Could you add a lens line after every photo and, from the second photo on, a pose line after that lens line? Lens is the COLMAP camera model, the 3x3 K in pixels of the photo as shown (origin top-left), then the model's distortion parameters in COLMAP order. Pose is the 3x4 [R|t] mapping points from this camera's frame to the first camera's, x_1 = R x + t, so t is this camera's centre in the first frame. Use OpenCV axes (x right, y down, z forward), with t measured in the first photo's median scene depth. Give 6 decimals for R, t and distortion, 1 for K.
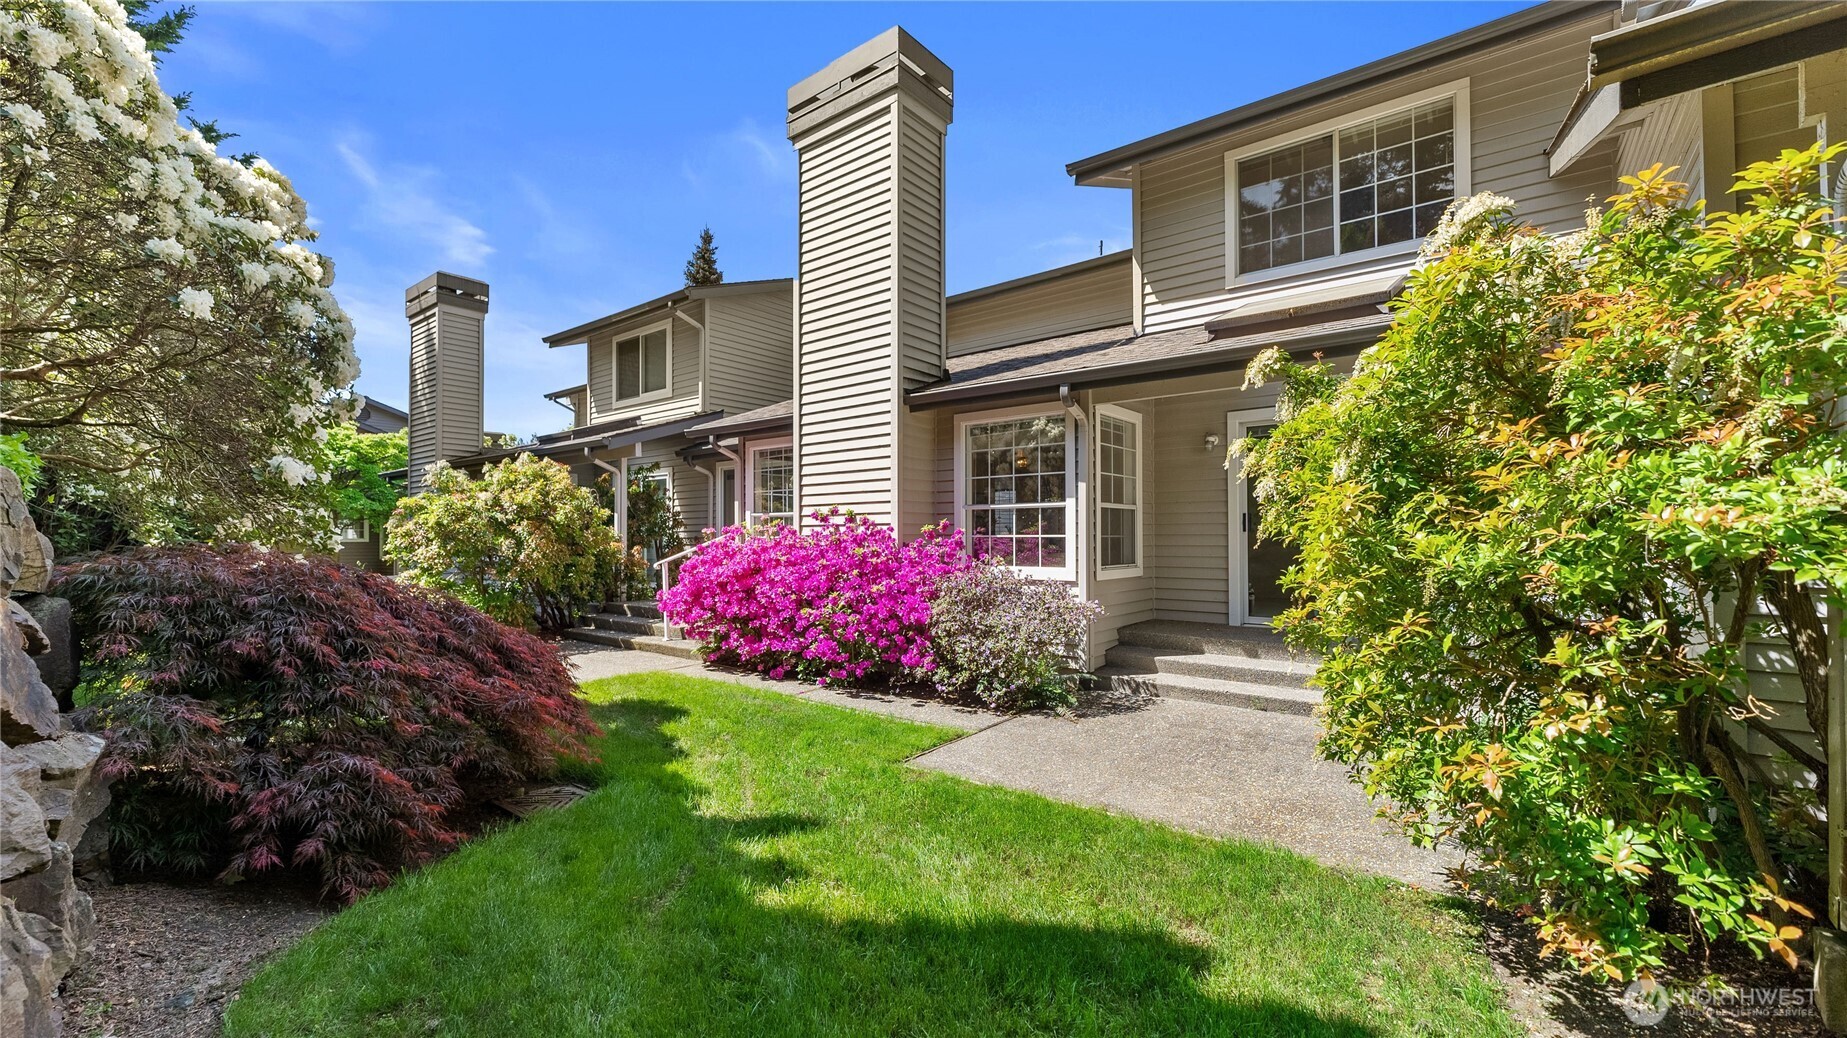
lens RADIAL K [[755.2, 0, 917.9], [0, 755.2, 521.7], [0, 0, 1]] dist [0.000729, 0.000186]
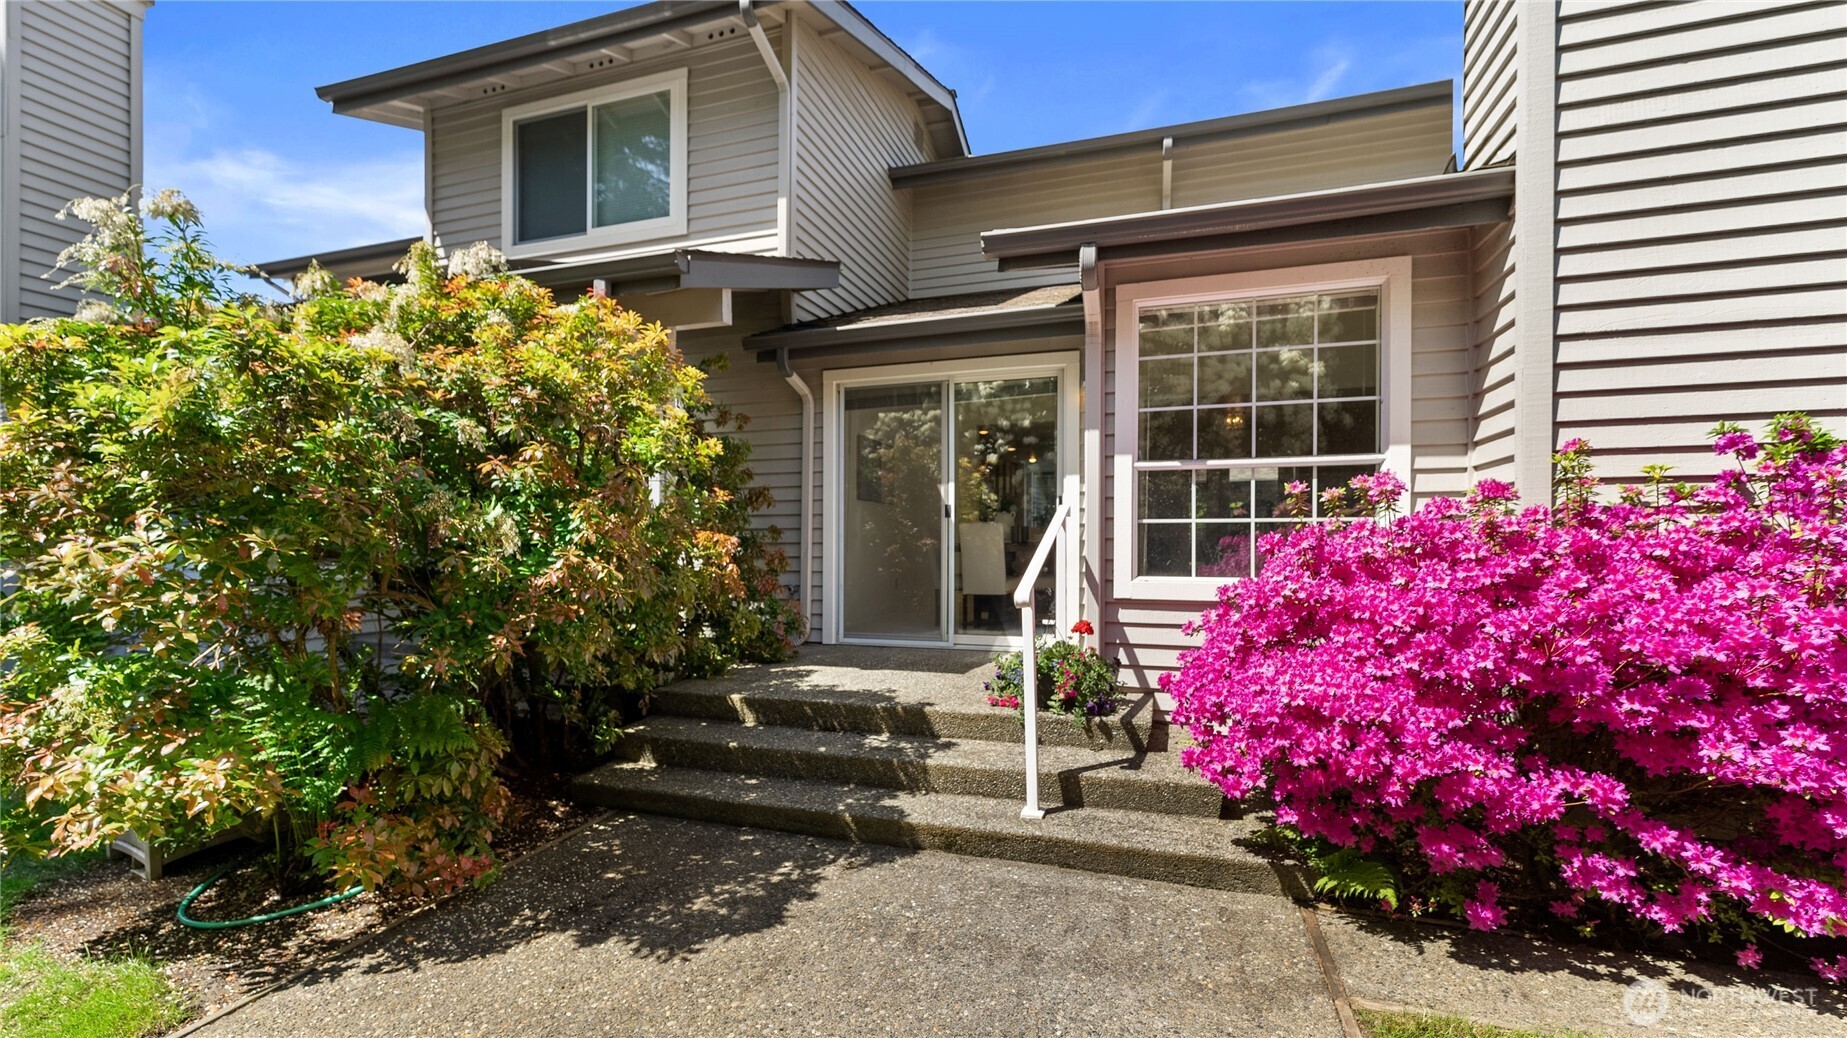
lens RADIAL K [[755.2, 0, 924.7], [0, 755.2, 532.9], [0, 0, 1]] dist [0.000729, 0.000186]
pose [[0.935275, 0.010336, 0.353770, -0.537579], [-0.014328, 0.999860, 0.008667, 0.028931], [-0.353631, -0.013175, 0.935292, 0.757582]]
